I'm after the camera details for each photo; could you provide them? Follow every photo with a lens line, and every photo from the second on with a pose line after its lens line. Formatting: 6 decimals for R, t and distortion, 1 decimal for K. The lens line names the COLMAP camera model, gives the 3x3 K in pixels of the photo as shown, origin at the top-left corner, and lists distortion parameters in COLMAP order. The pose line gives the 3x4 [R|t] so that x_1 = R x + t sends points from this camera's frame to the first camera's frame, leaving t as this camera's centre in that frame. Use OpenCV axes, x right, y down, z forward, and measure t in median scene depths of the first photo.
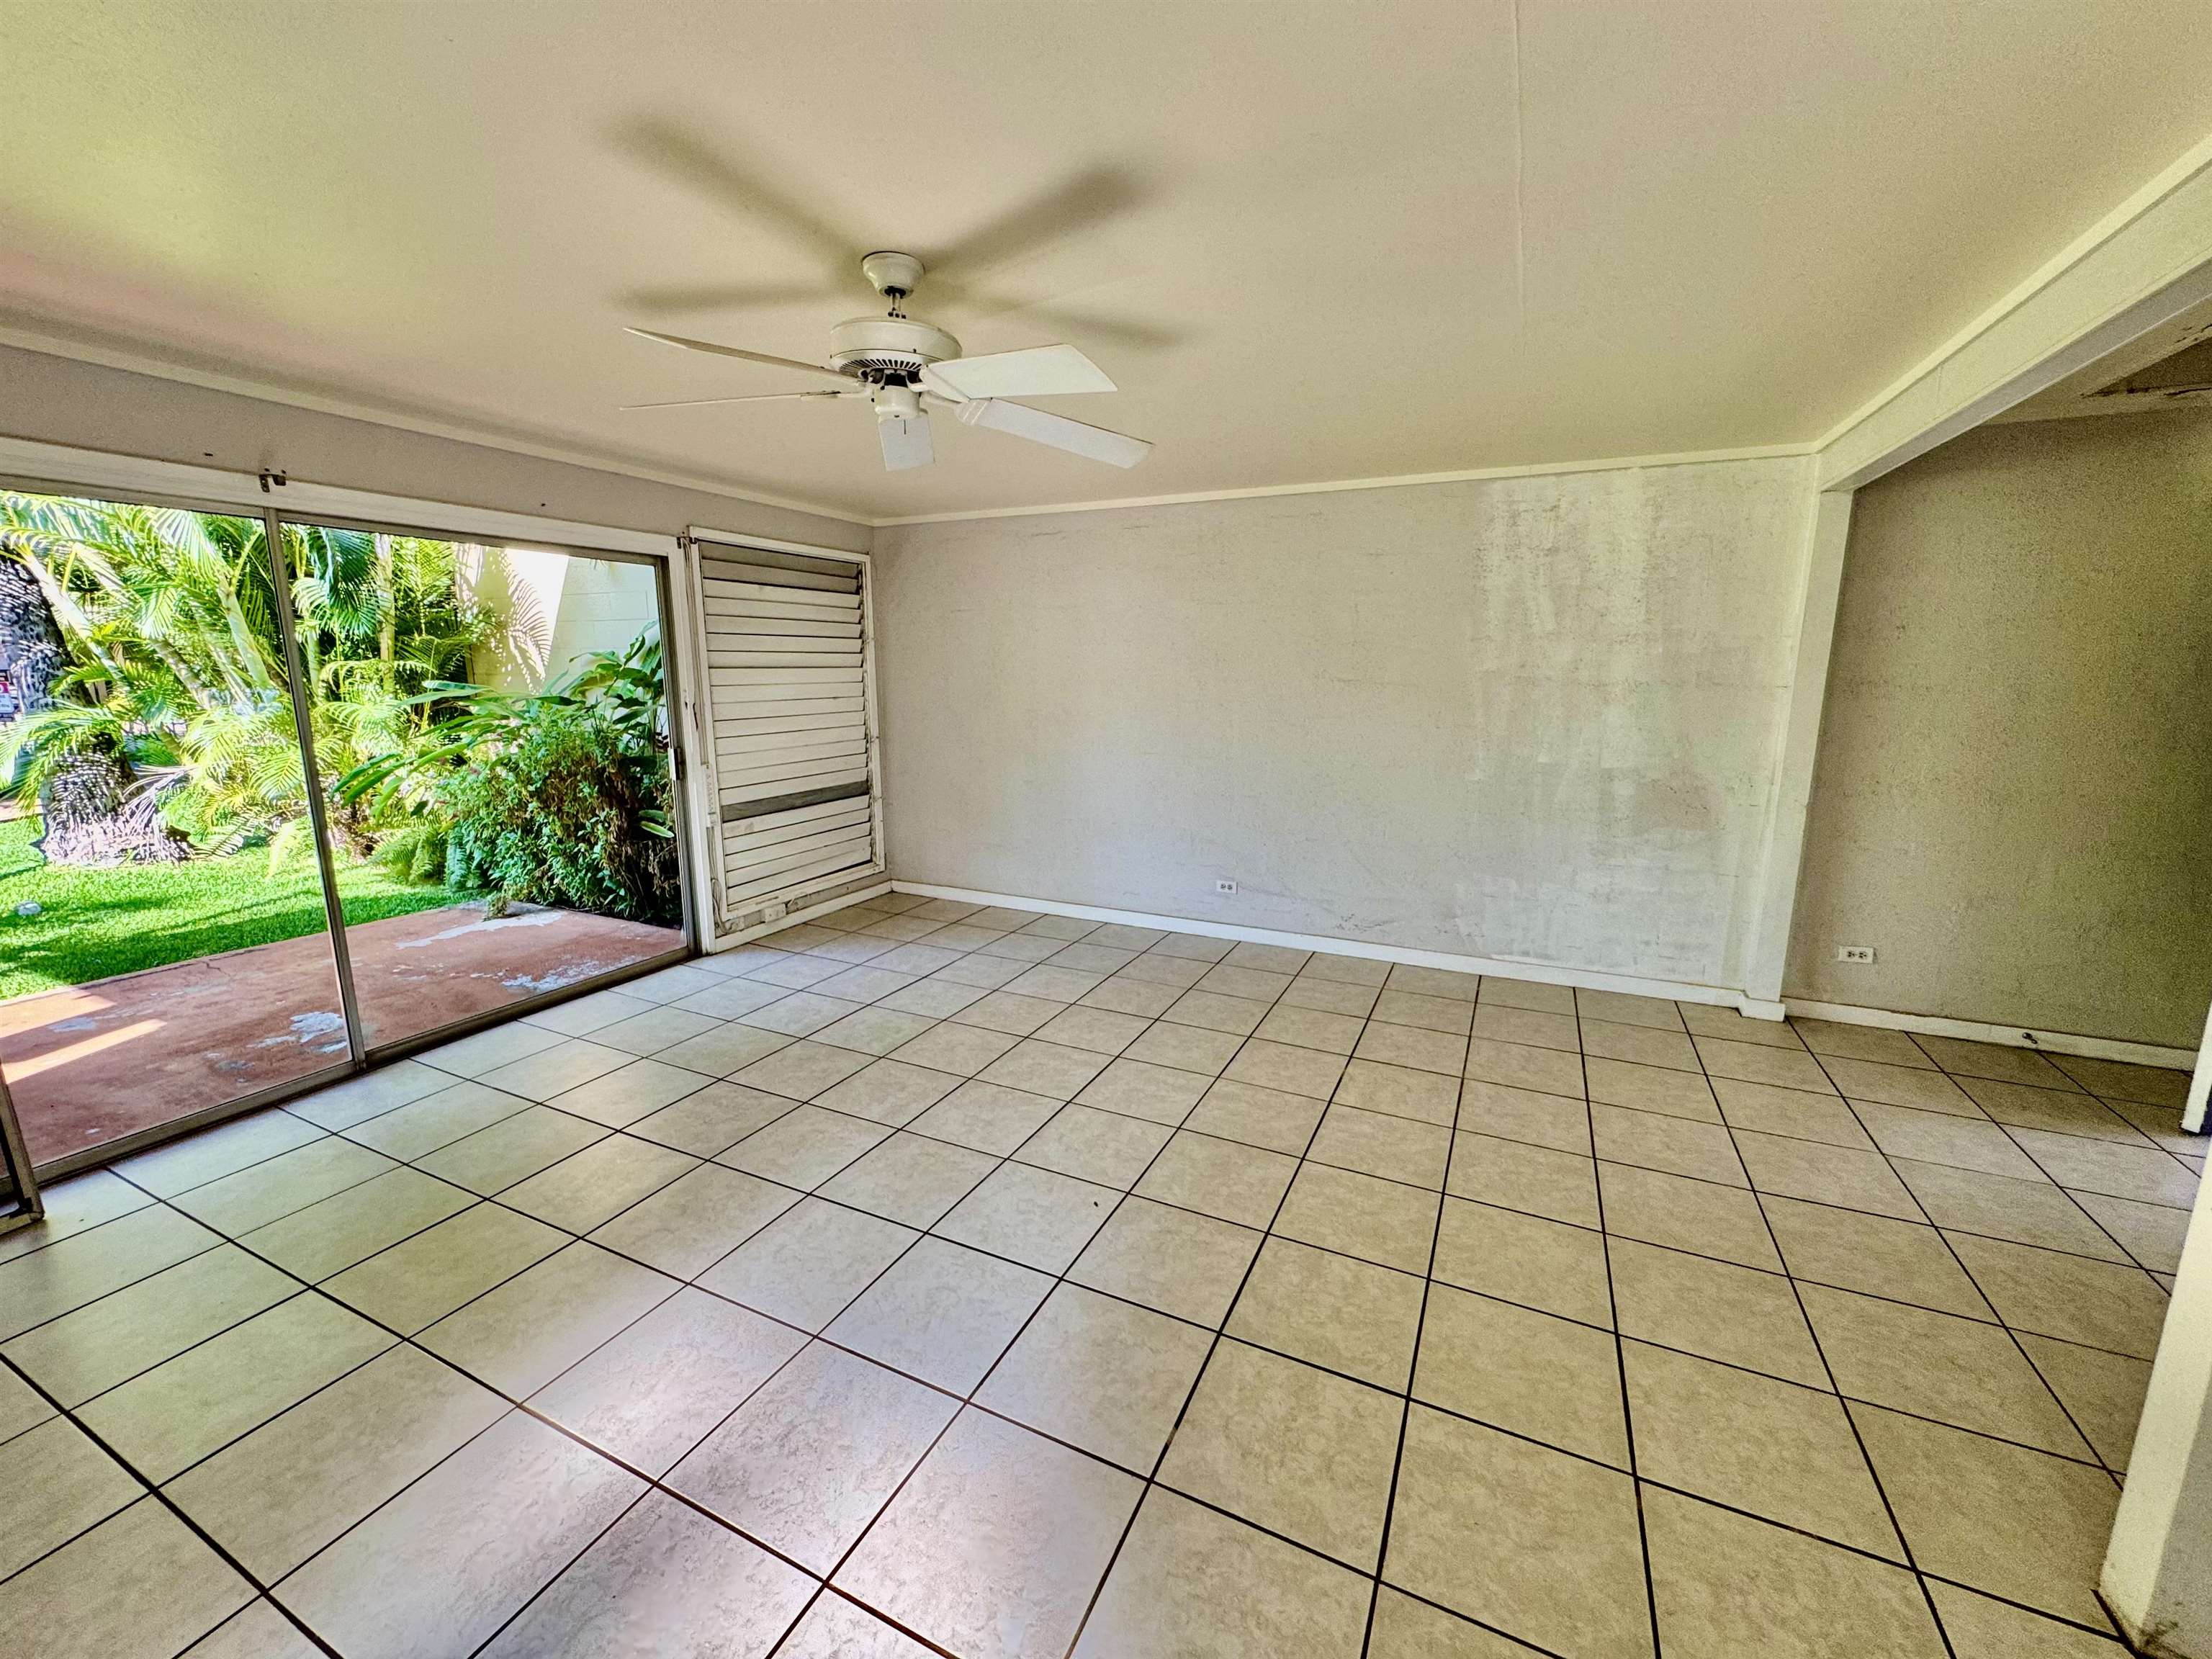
lens RADIAL K [[887.9, 0, 1101.0], [0, 887.9, 833.3], [0, 0, 1]] dist [-0.001826, 0.000167]
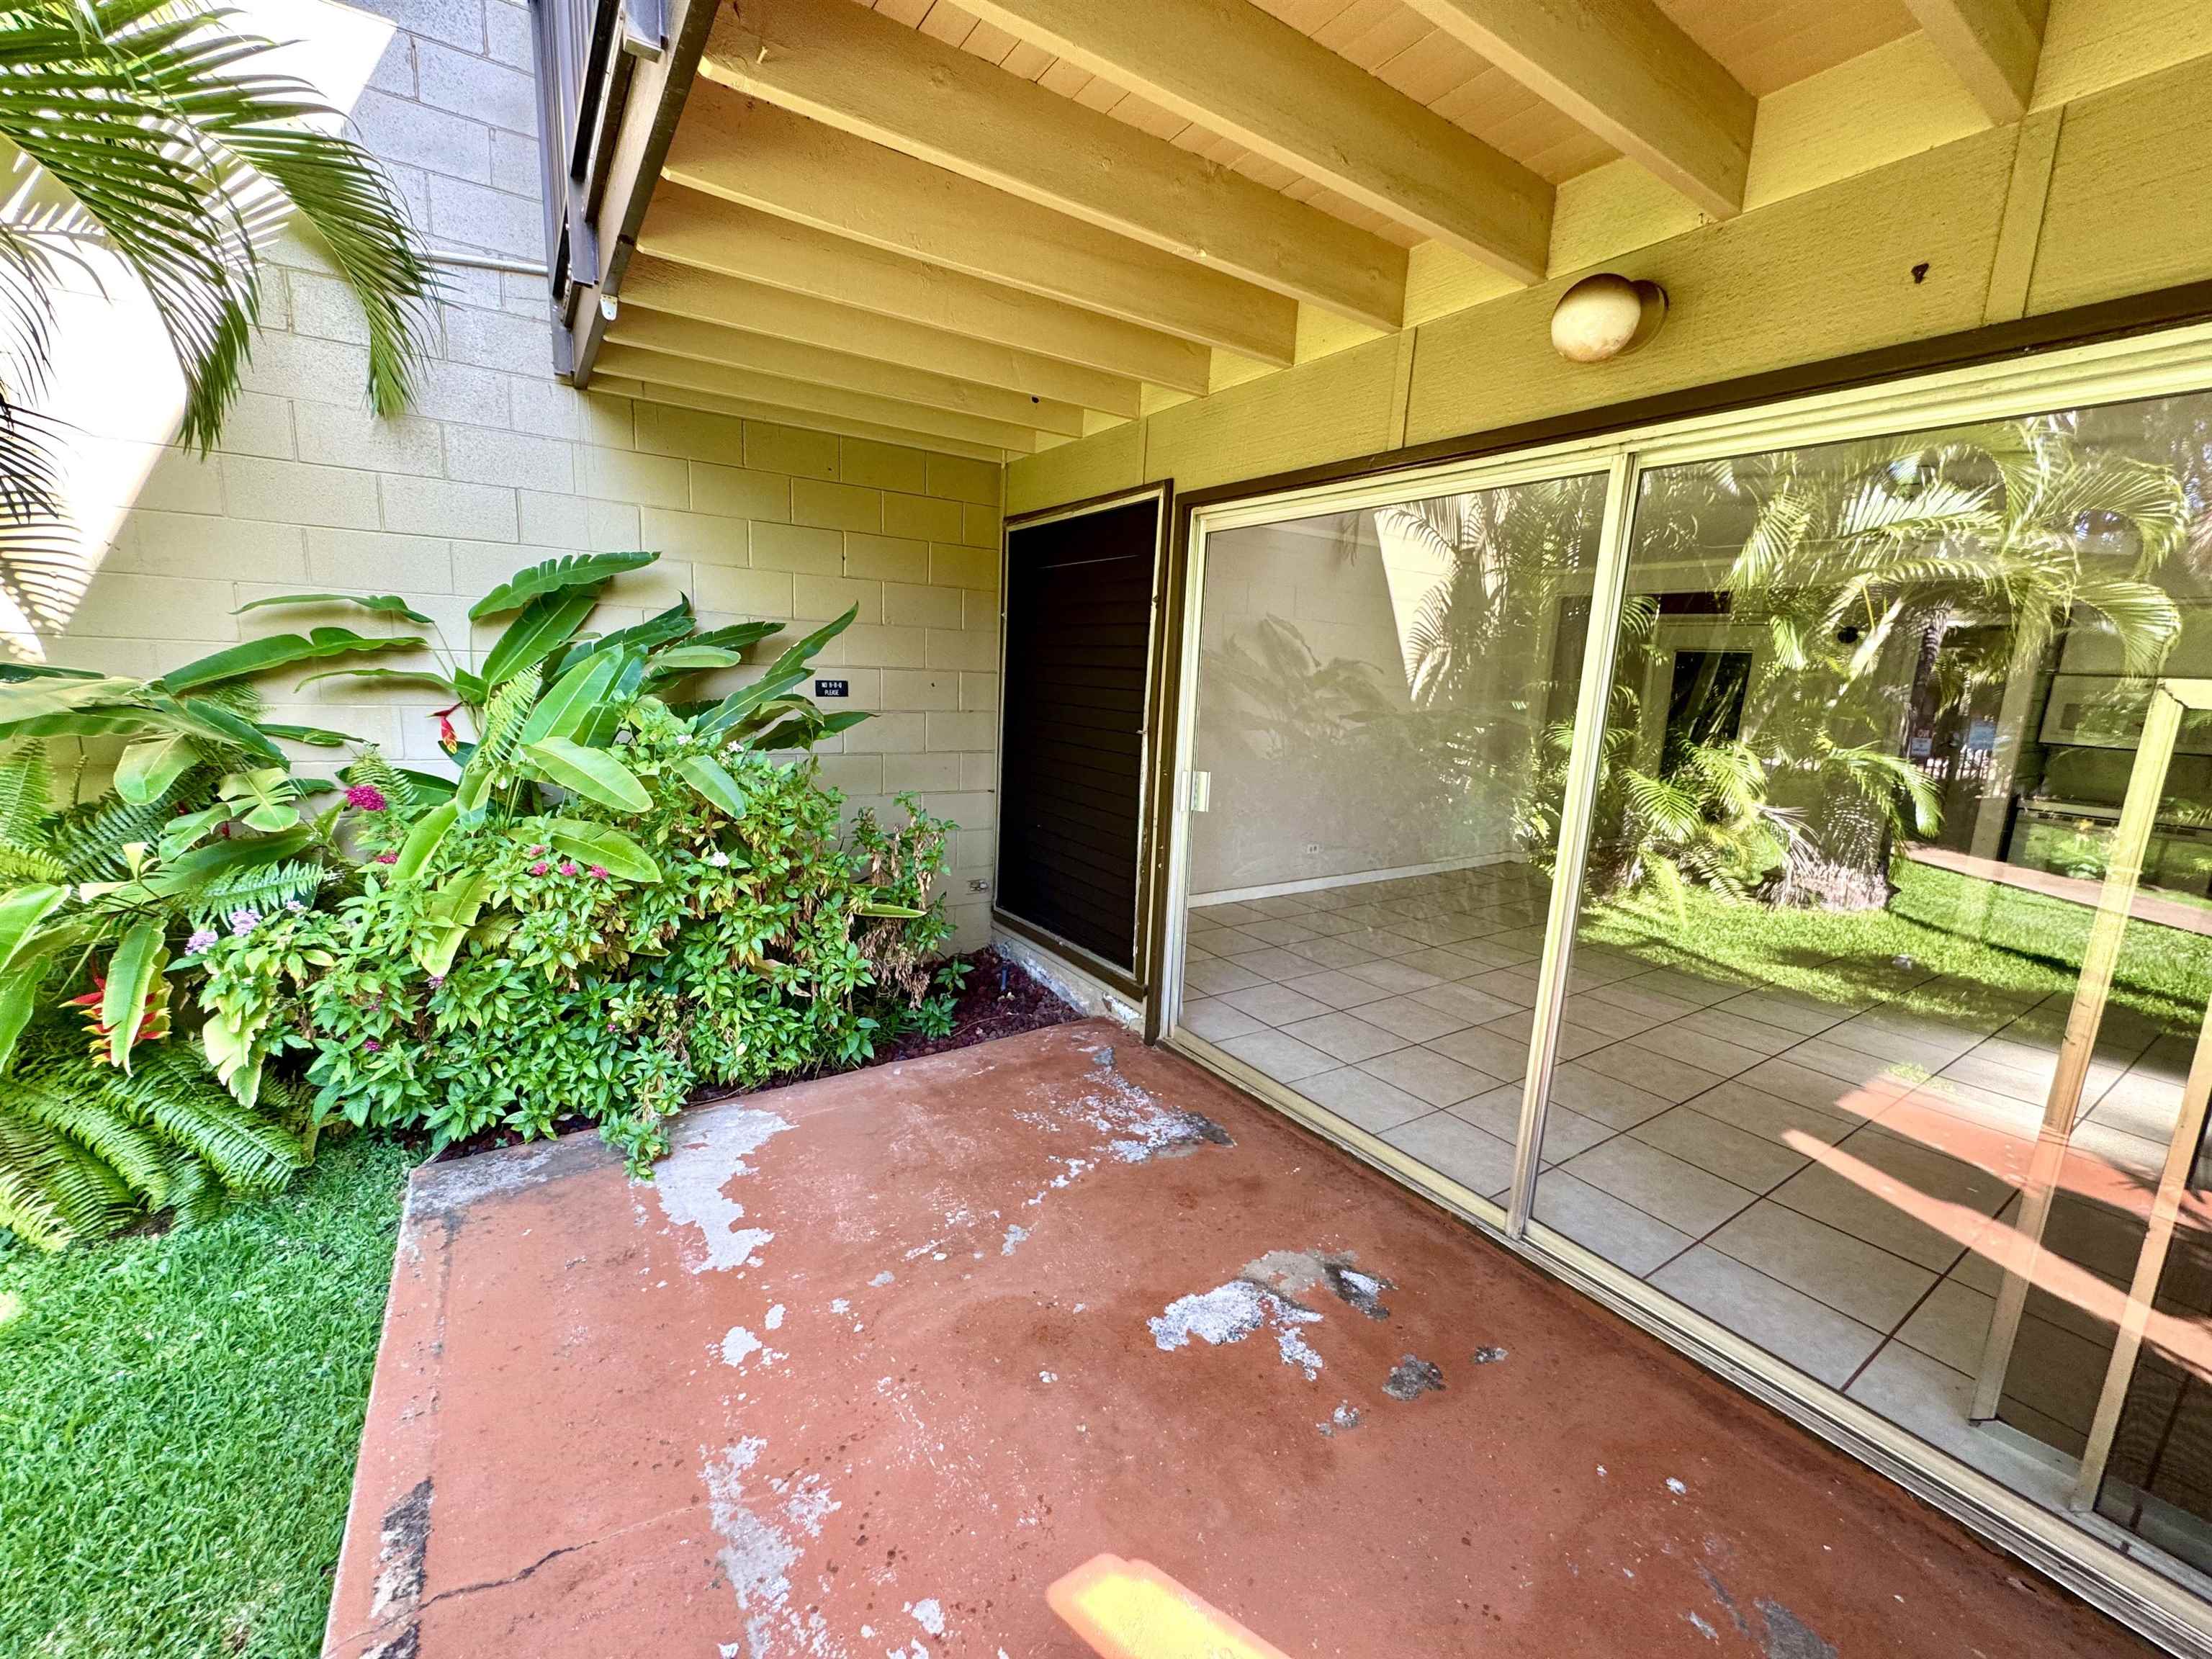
lens RADIAL K [[887.9, 0, 1099.7], [0, 887.9, 828.6], [0, 0, 1]] dist [-0.001826, 0.000167]
pose [[0.508027, -0.139413, 0.849984, -1.178432], [0.116217, 0.988885, 0.092733, -0.128423], [-0.853465, 0.051671, 0.518583, 0.663426]]
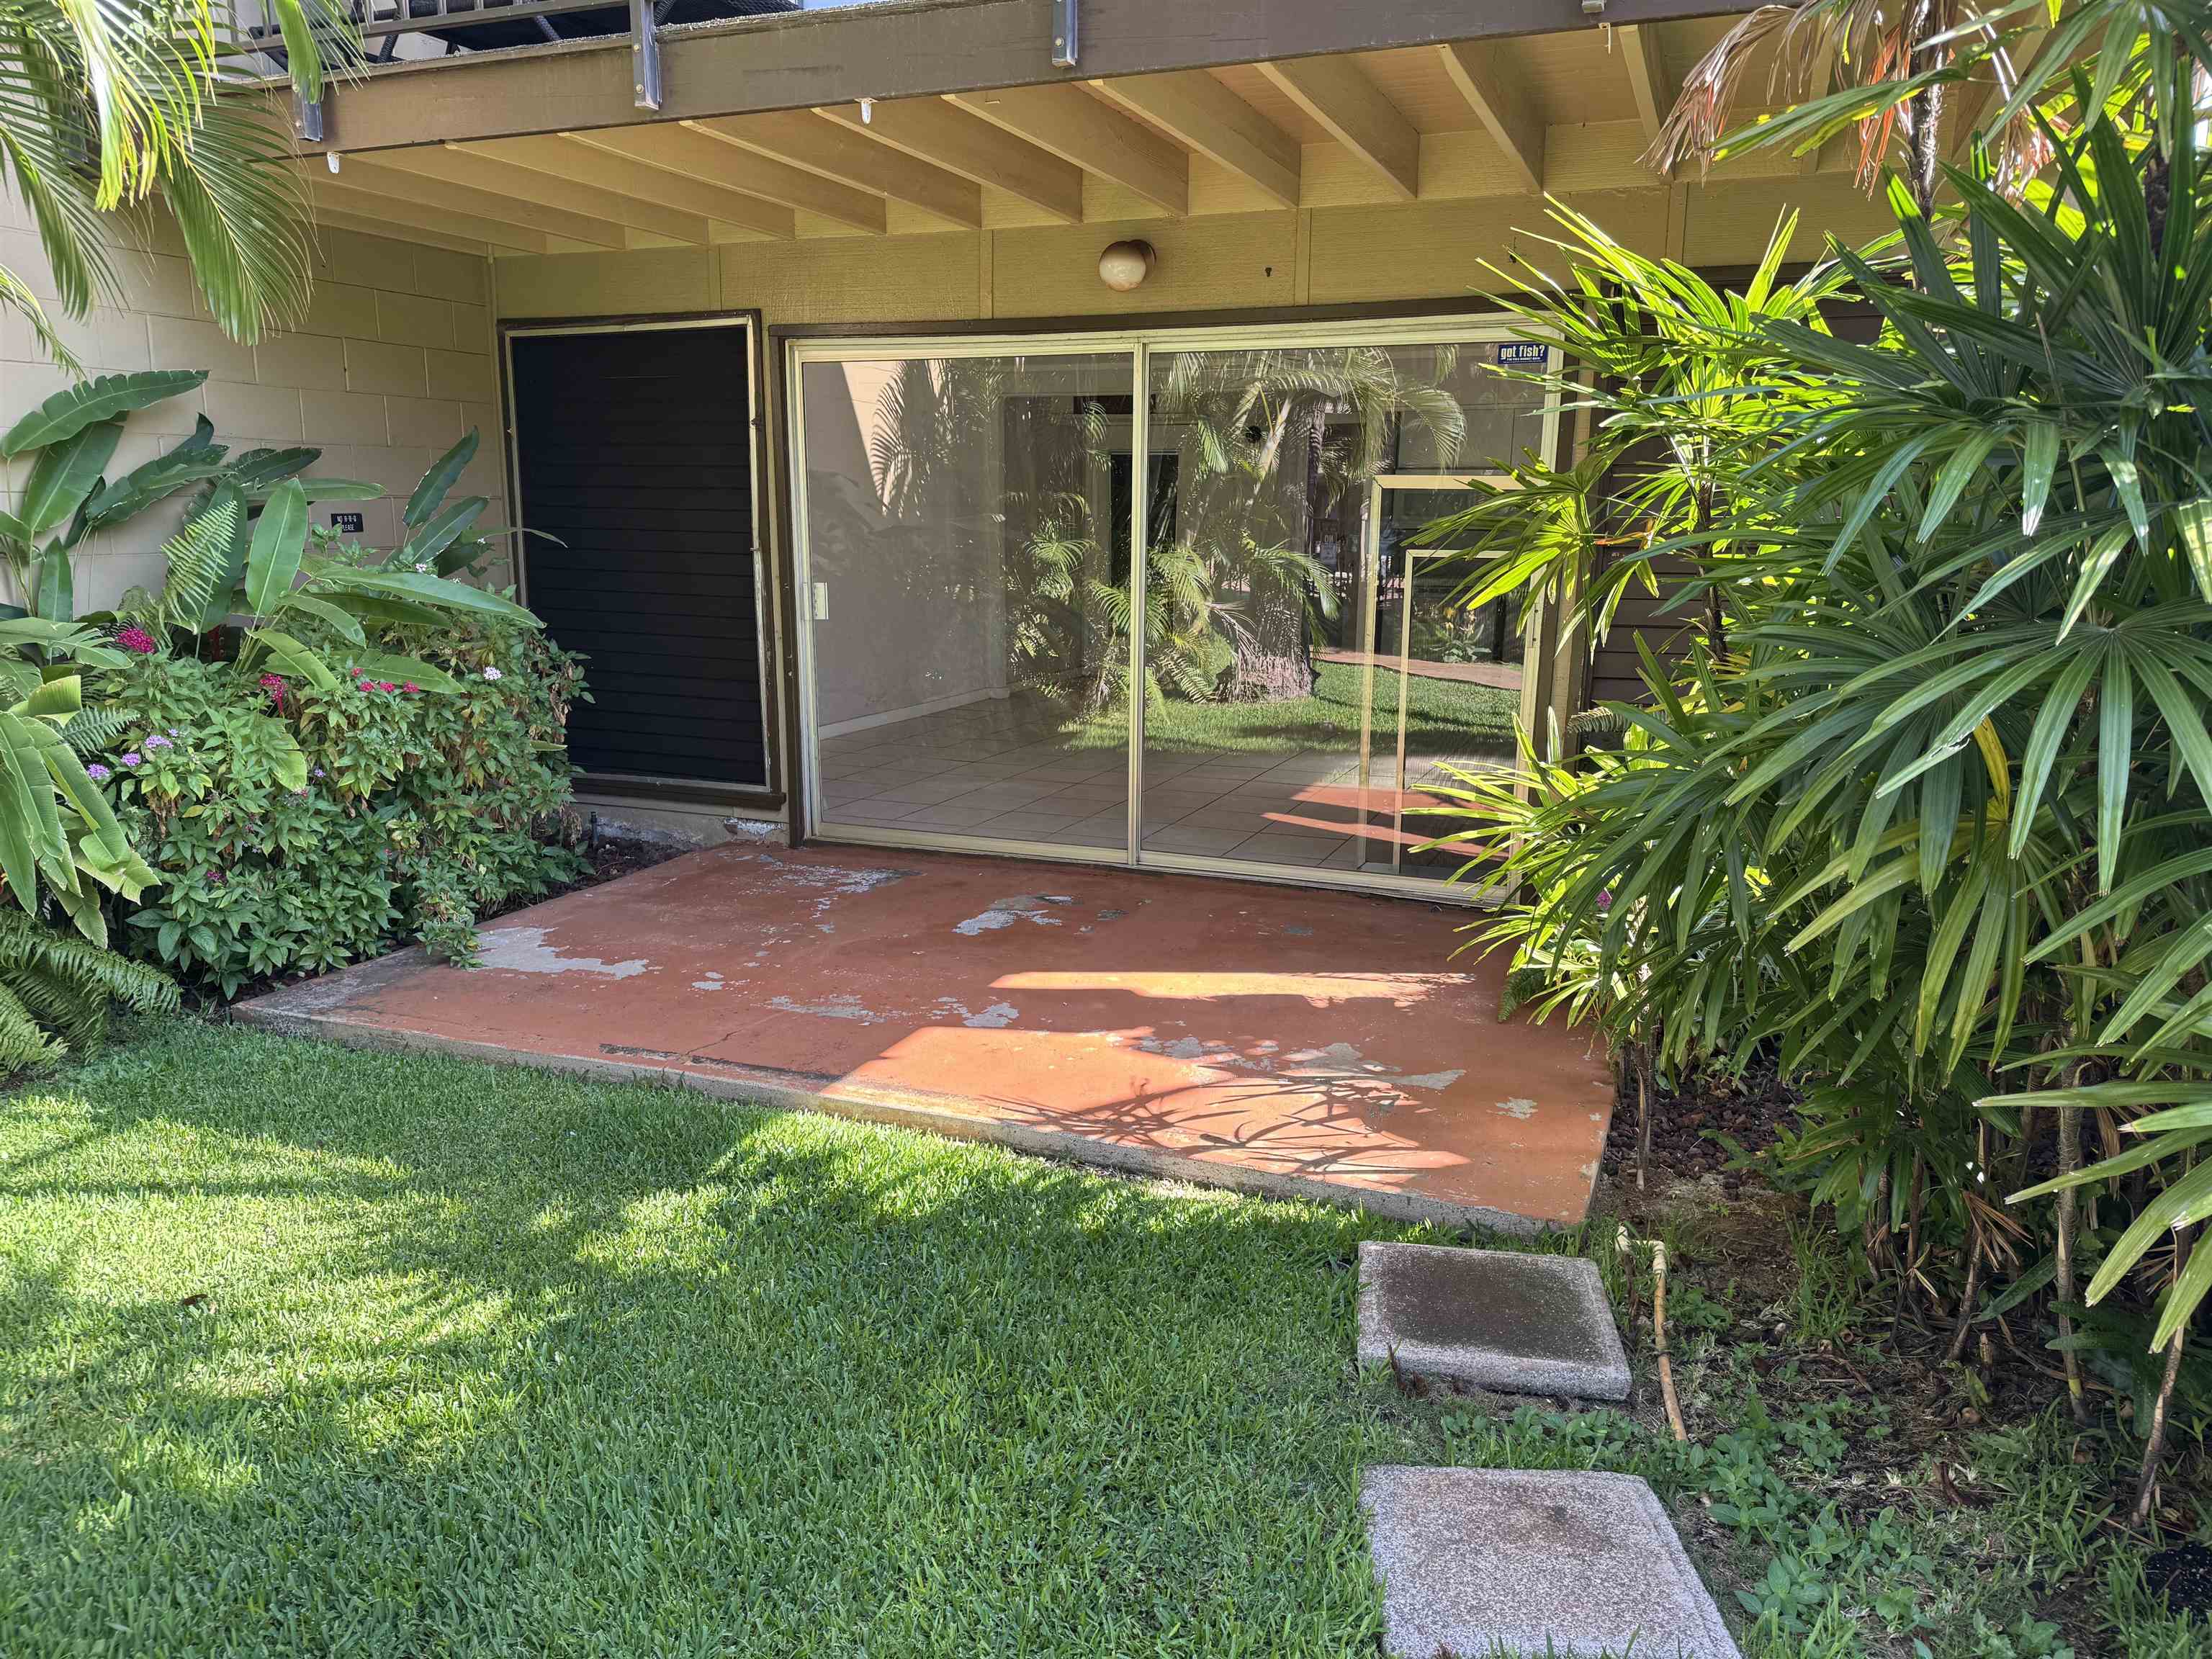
lens RADIAL K [[1550.4, 0, 1107.1], [0, 1550.4, 849.3], [0, 0, 1]] dist [0.063801, -0.079741]
pose [[-0.068444, -0.222851, 0.972447, -1.995236], [0.173650, 0.957193, 0.231577, -0.147091], [-0.982426, 0.184715, -0.026816, 0.801558]]
